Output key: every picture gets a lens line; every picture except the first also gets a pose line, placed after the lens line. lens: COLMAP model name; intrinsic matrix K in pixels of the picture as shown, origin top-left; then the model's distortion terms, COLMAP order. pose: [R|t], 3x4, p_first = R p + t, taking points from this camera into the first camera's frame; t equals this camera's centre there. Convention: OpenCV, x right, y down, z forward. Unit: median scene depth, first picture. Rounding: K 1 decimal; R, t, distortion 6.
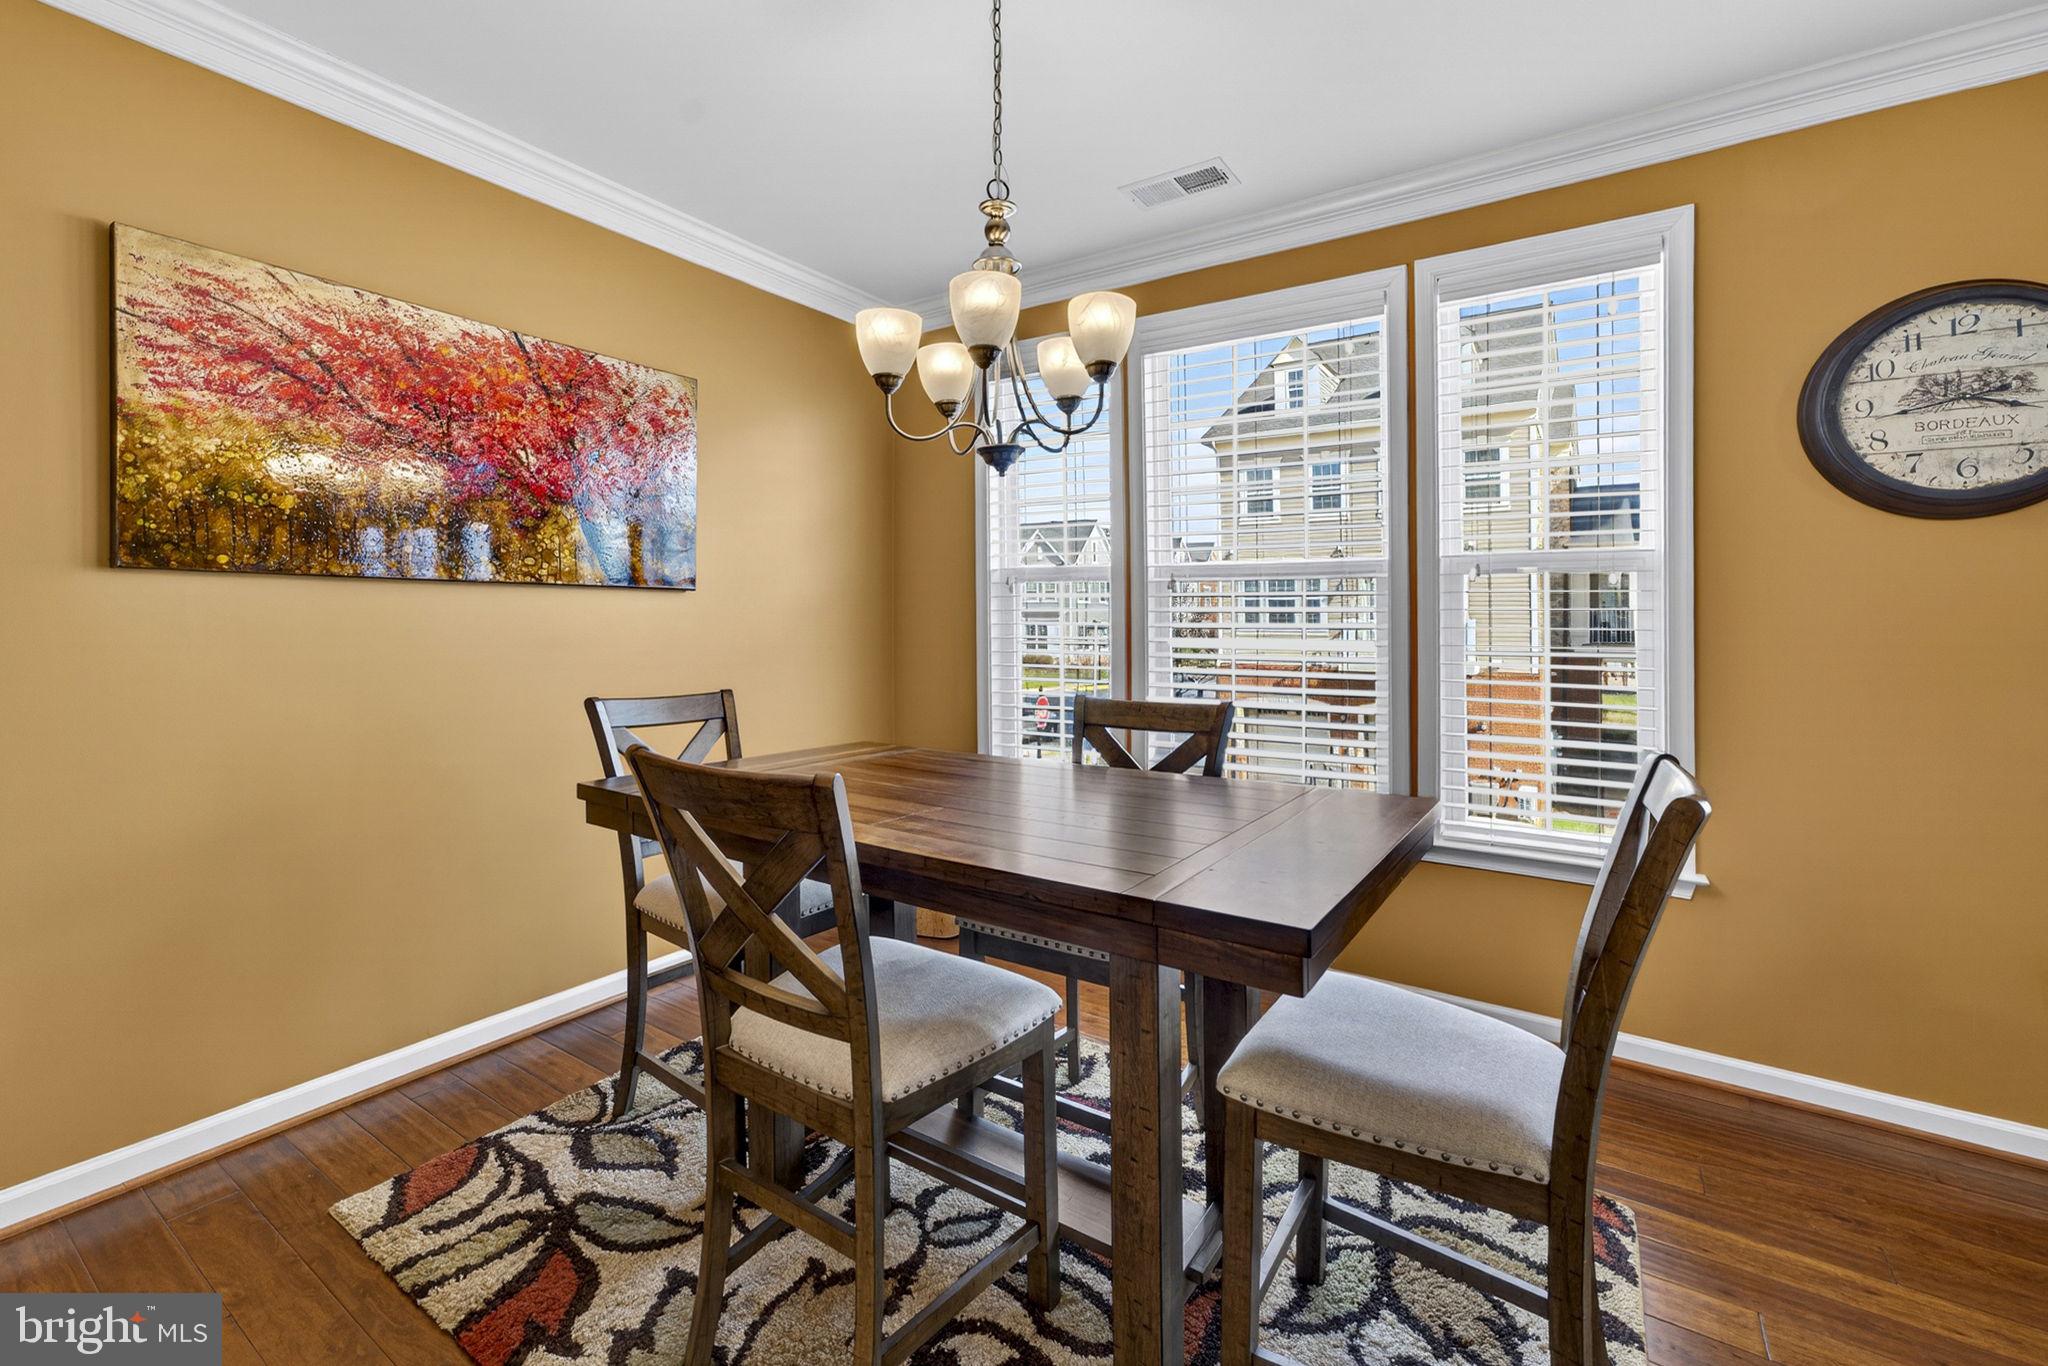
lens RADIAL K [[872.9, 0, 1022.0], [0, 872.9, 629.4], [0, 0, 1]] dist [0.000173, 0.000116]
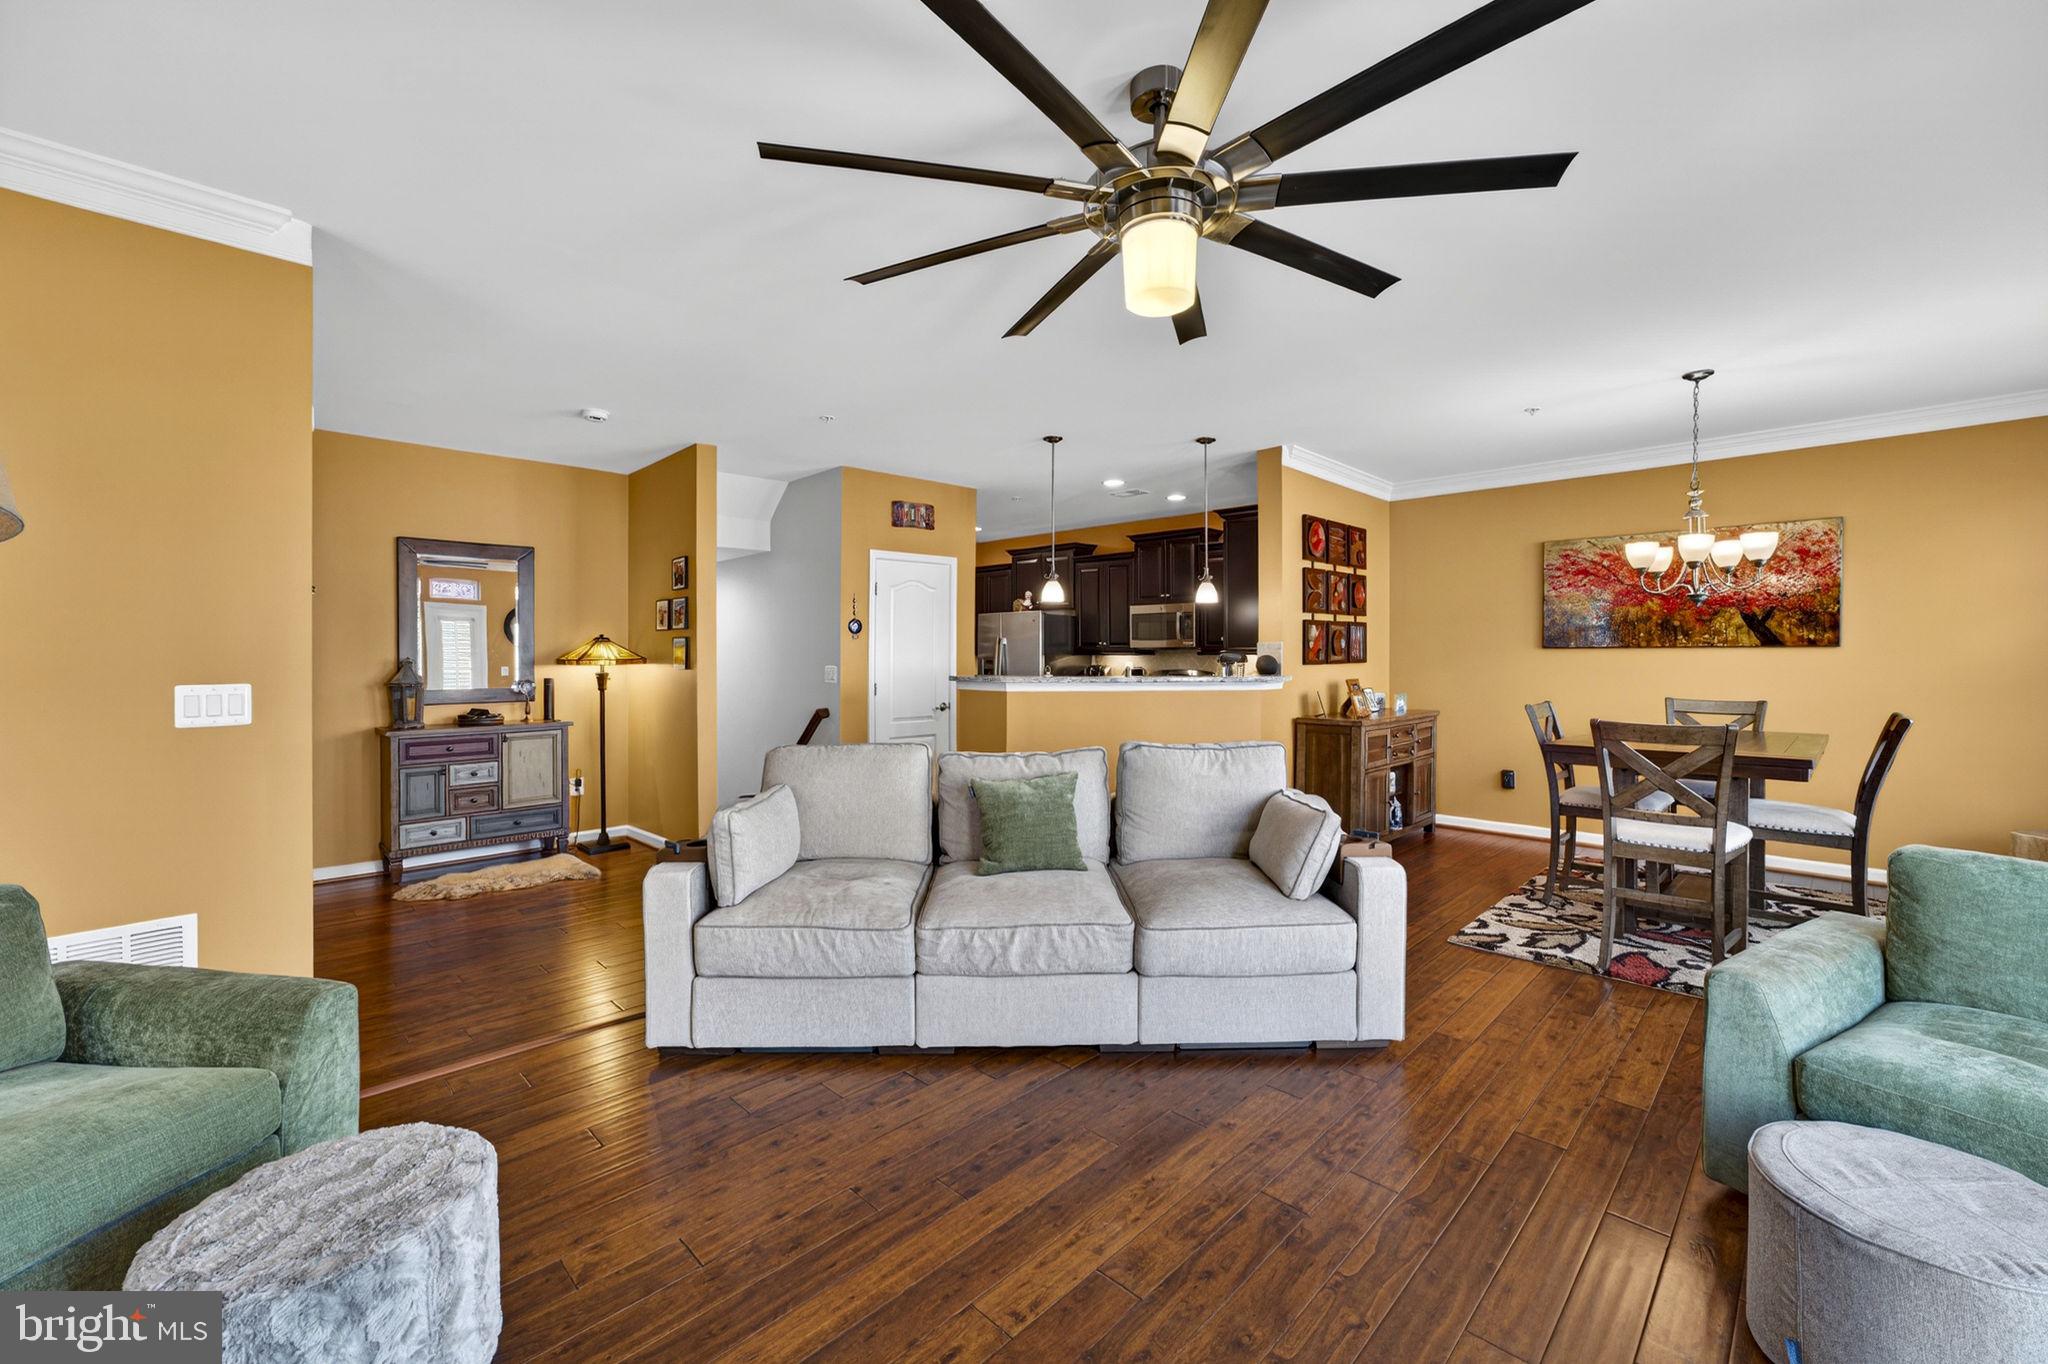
lens RADIAL K [[852.4, 0, 1030.5], [0, 852.4, 671.3], [0, 0, 1]] dist [0.000691, 0.000133]
pose [[-0.164628, 0.018499, -0.986182, 1.987398], [-0.013798, 0.999683, 0.021056, -0.016811], [0.986259, 0.017074, -0.164320, -0.302932]]
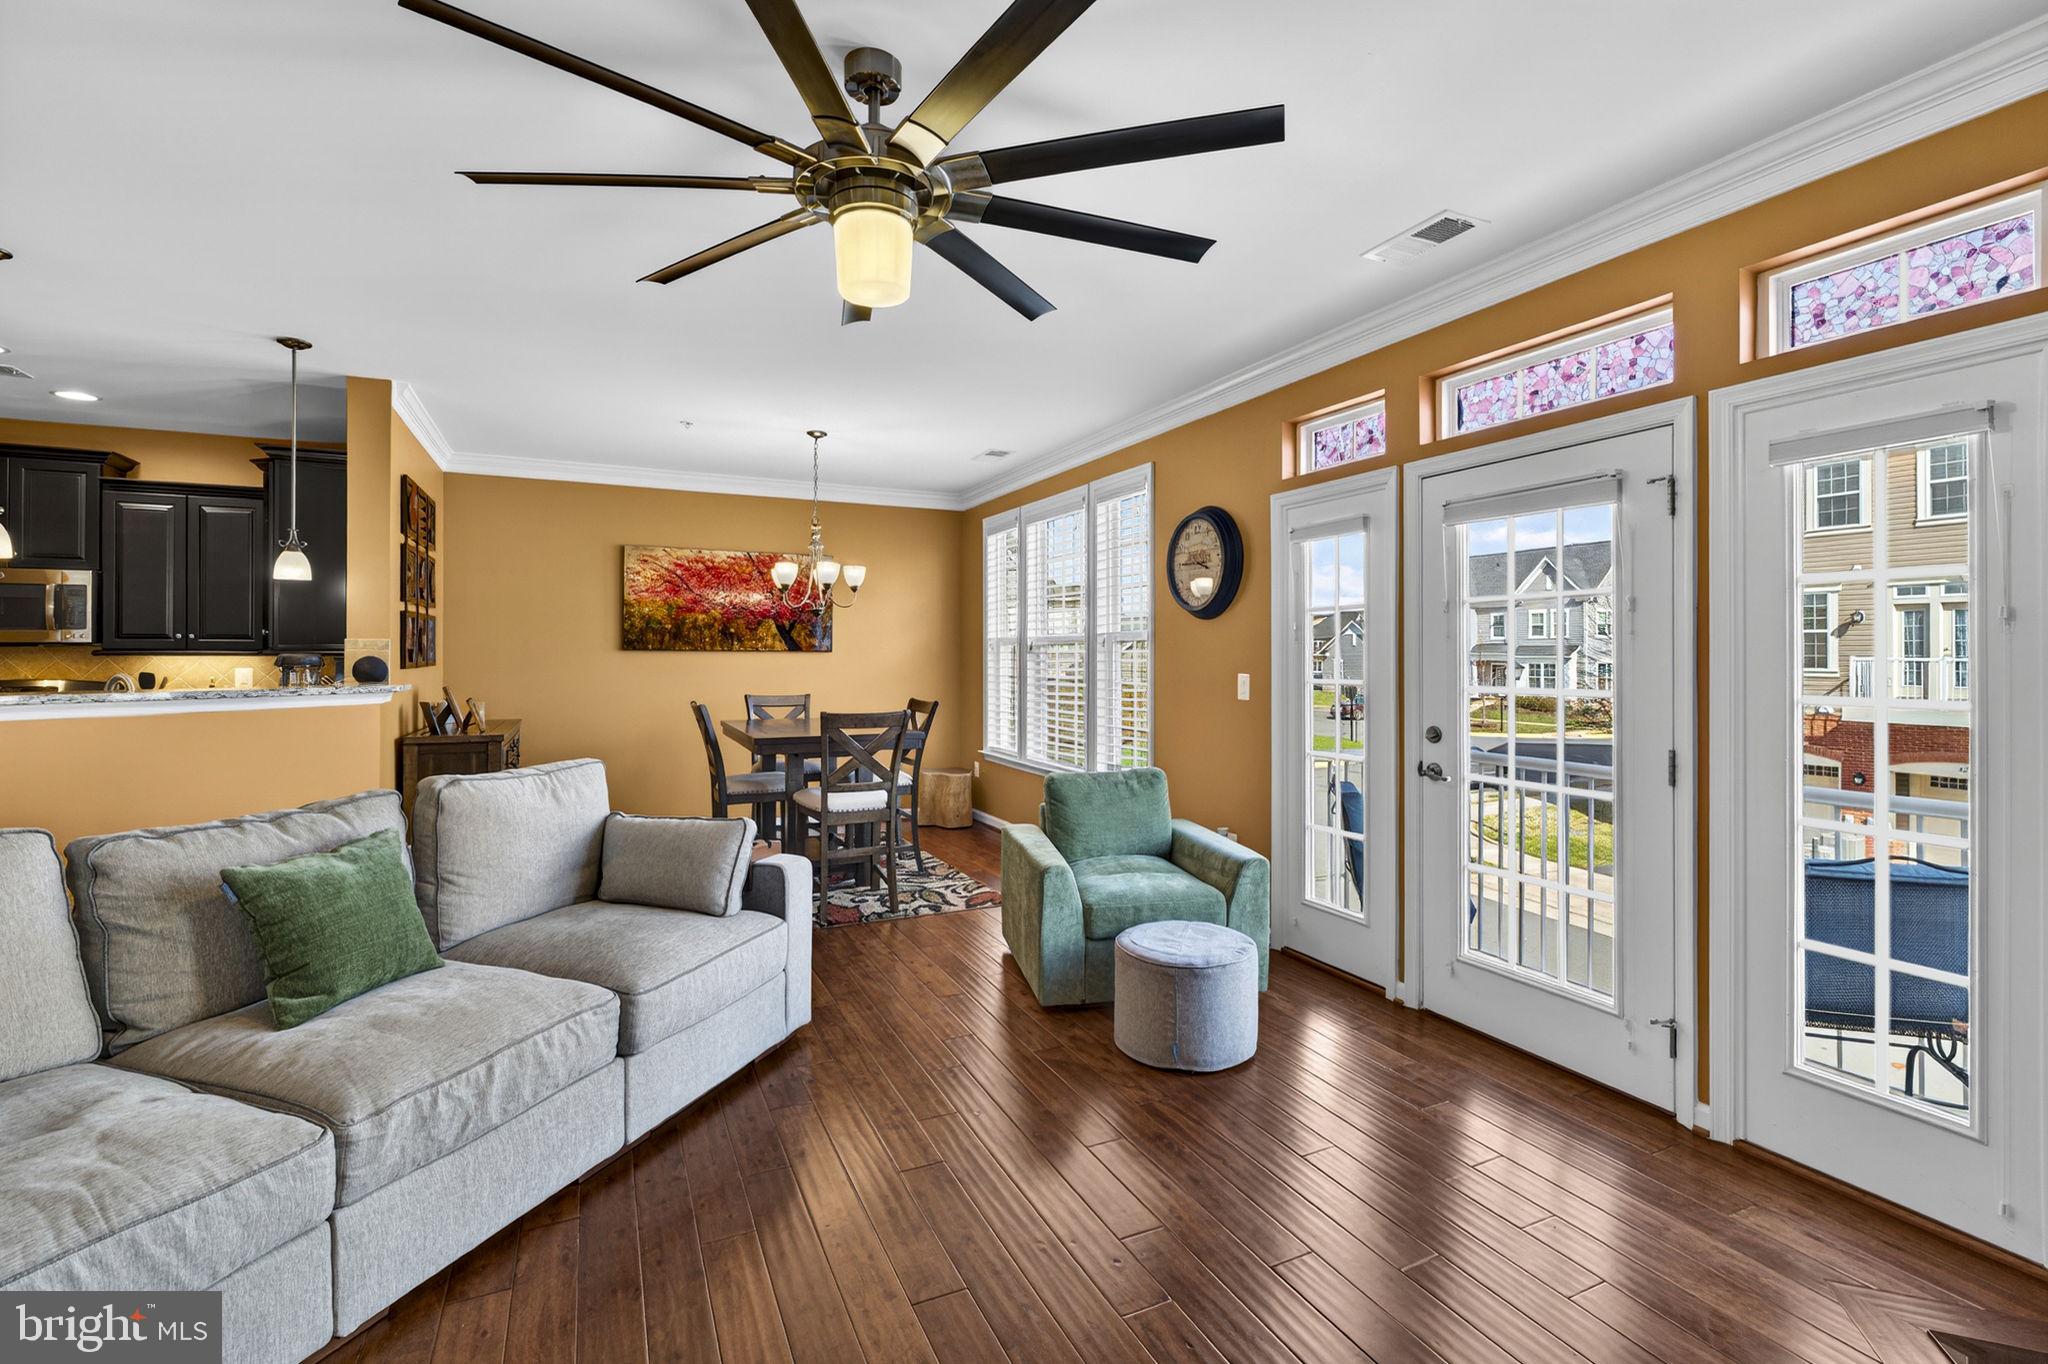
lens RADIAL K [[941.6, 0, 1021.5], [0, 941.6, 660.8], [0, 0, 1]] dist [0.030427, 0.000163]
pose [[0.854904, 0.002661, -0.518779, 1.712943], [-0.010069, 0.999884, -0.011465, -0.002633], [0.518688, 0.015025, 0.854831, -1.040243]]
